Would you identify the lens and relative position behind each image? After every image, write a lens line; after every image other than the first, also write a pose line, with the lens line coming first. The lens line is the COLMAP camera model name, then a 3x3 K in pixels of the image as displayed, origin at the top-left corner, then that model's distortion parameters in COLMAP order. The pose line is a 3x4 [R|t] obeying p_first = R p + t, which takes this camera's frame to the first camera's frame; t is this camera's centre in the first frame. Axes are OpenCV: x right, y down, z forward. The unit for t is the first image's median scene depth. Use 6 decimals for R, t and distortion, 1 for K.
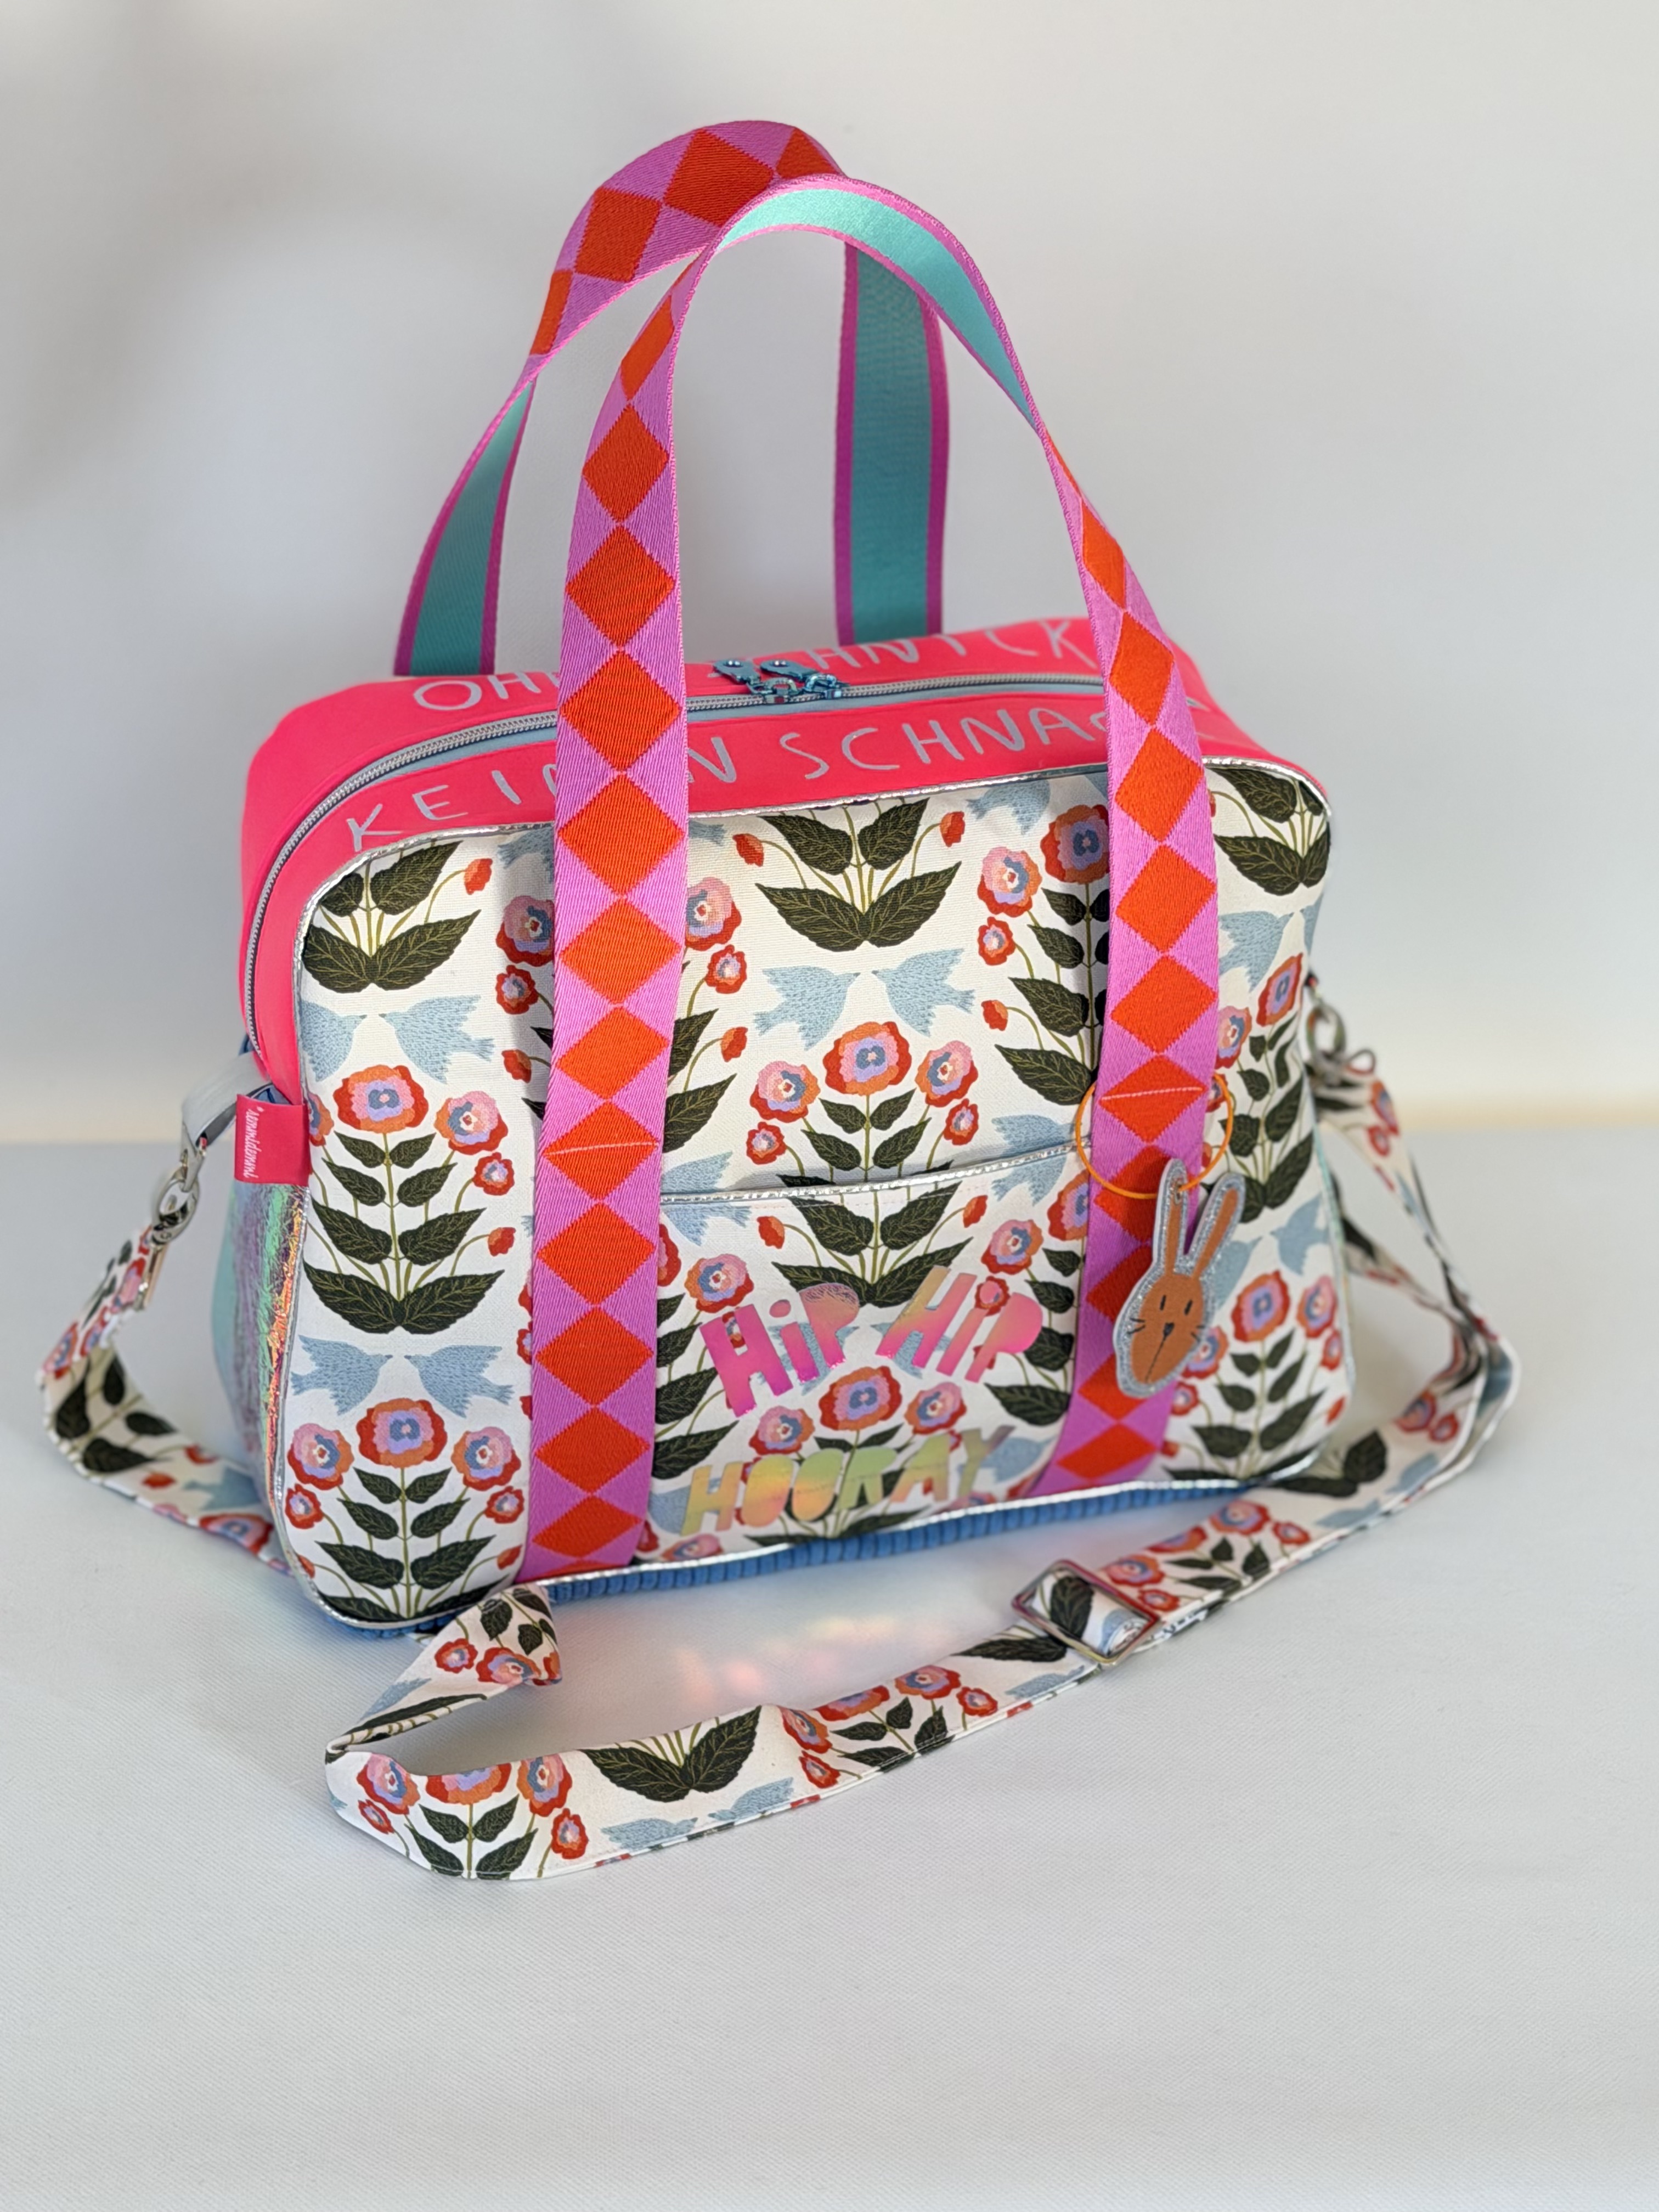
lens RADIAL K [[4478.8, 0, 829.5], [0, 4478.8, 1106.0], [0, 0, 1]] dist [0.026686, 0.309989]
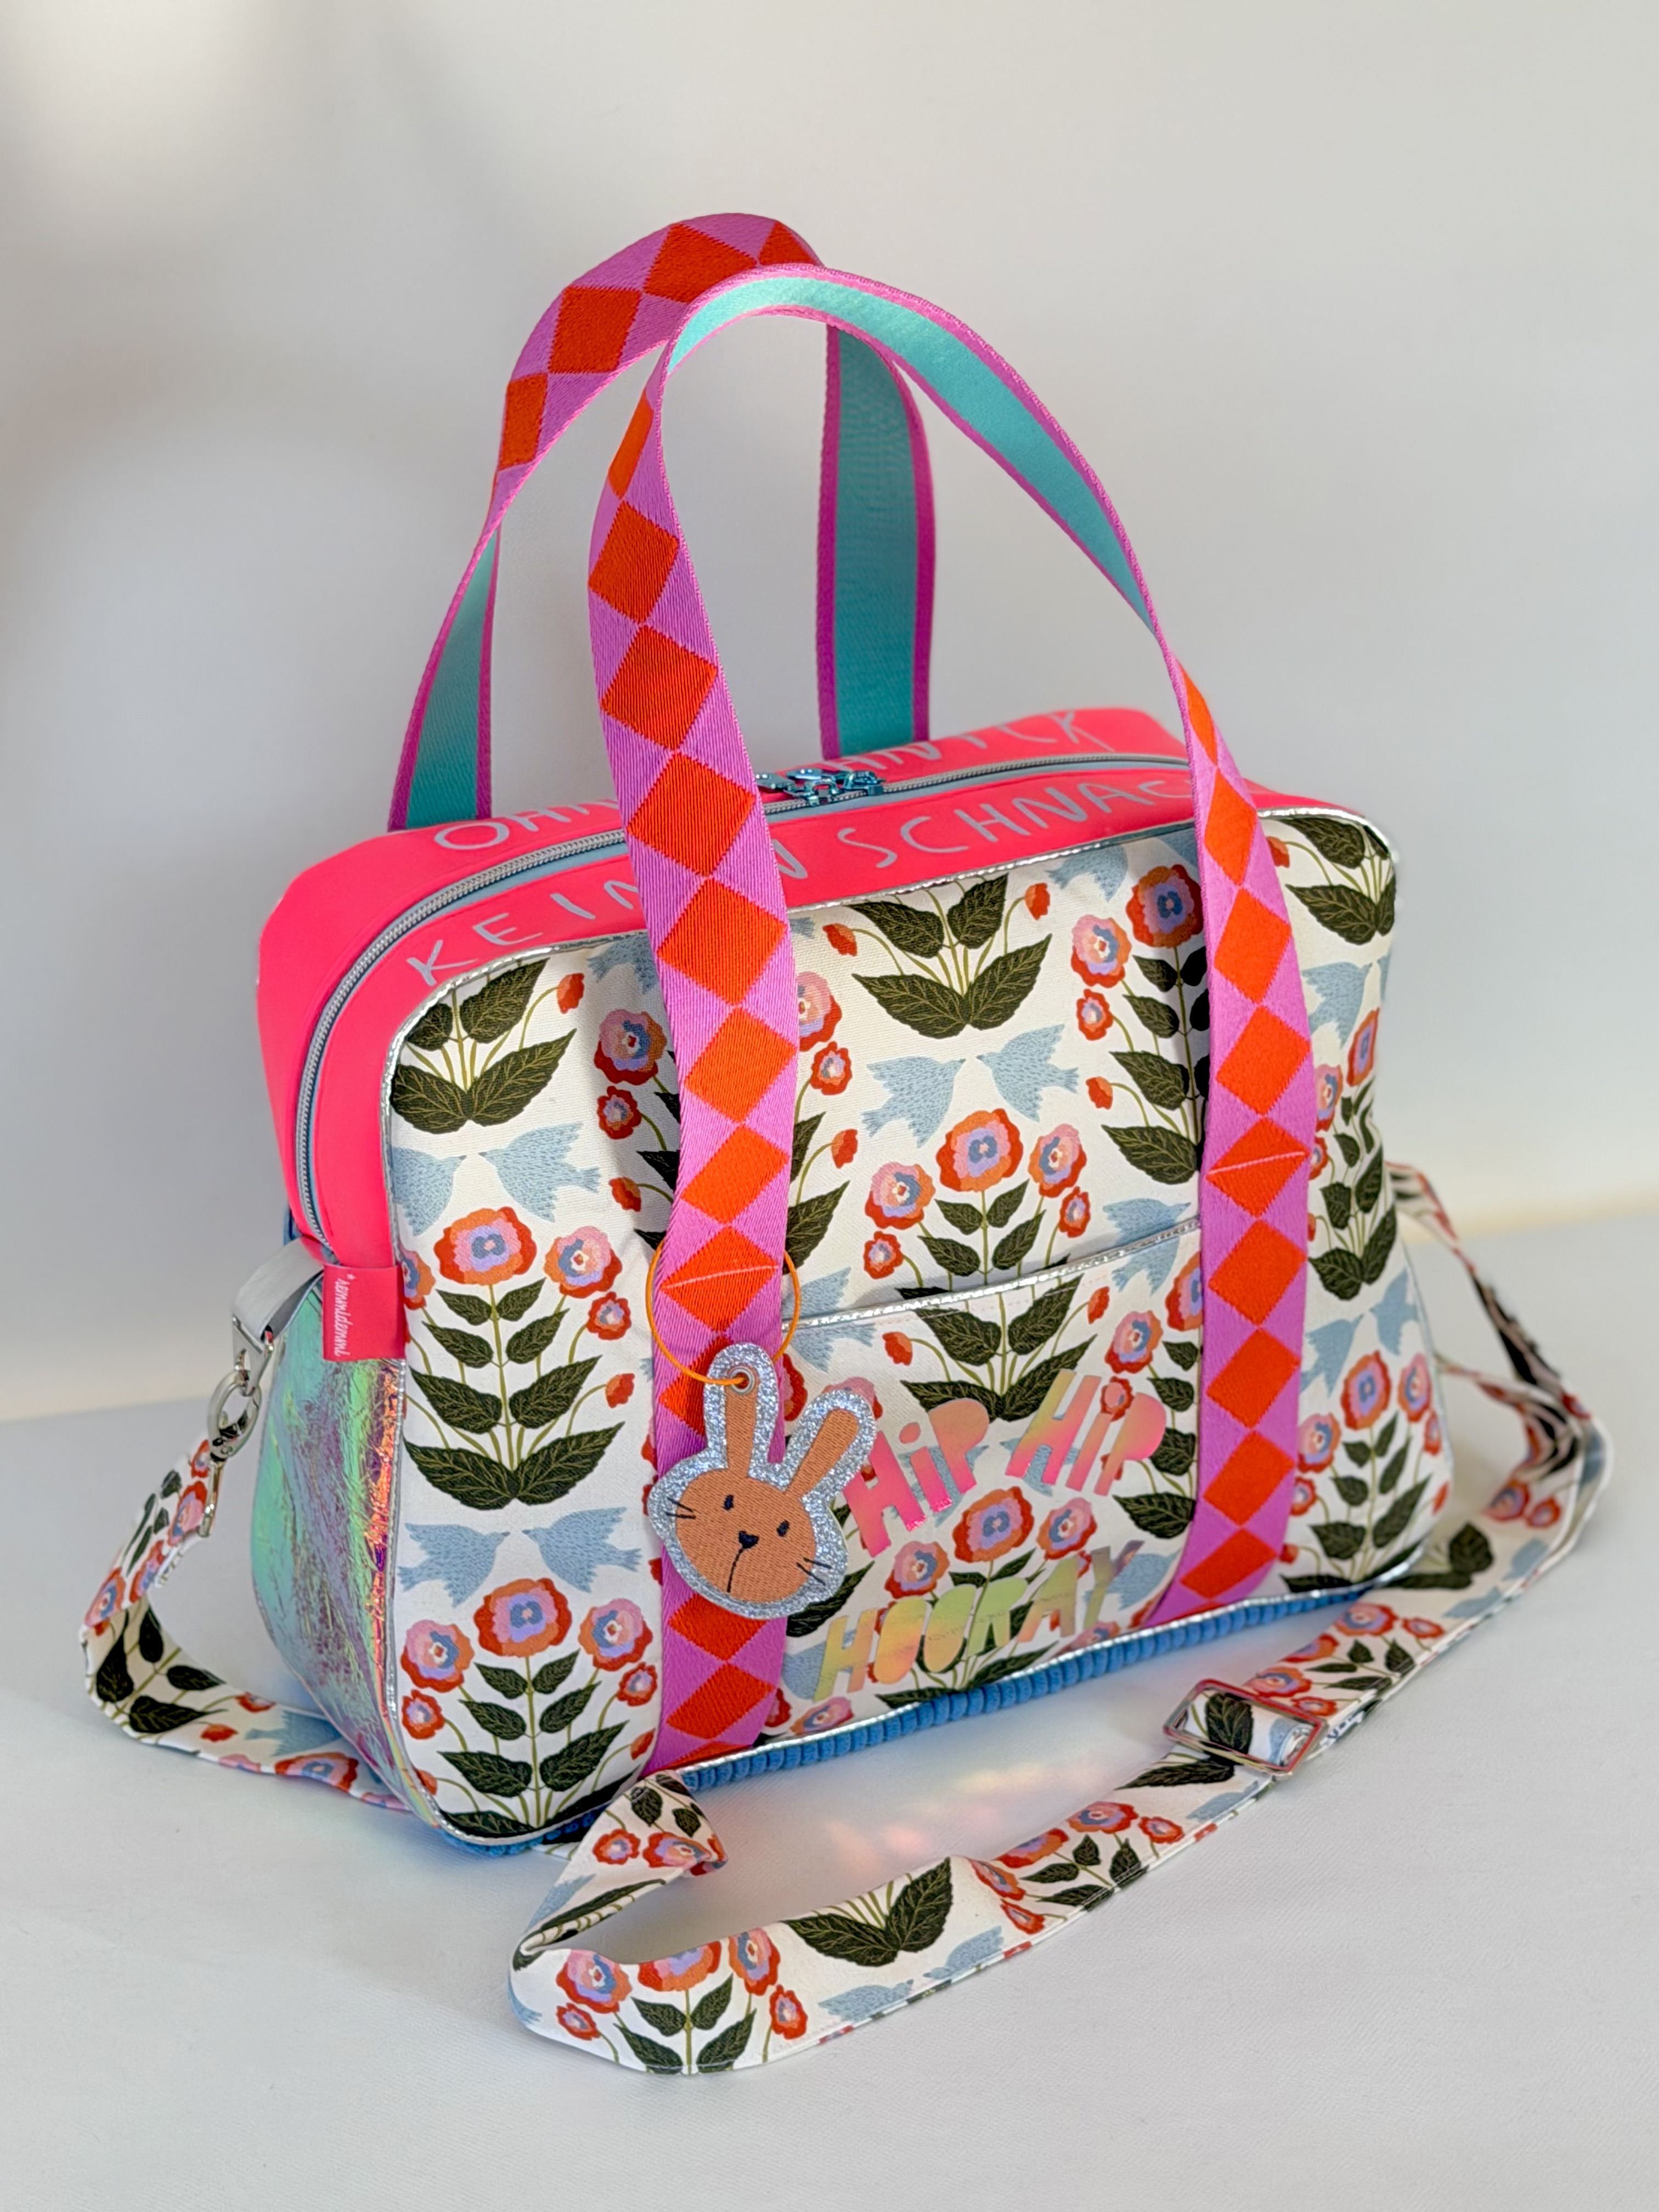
lens RADIAL K [[4478.8, 0, 829.5], [0, 4478.8, 1106.0], [0, 0, 1]] dist [0.026686, 0.309989]
pose [[0.985091, -0.114457, 0.128430, -0.141271], [0.126746, 0.987663, -0.091962, 0.062166], [-0.116320, 0.106869, 0.987446, 0.067281]]
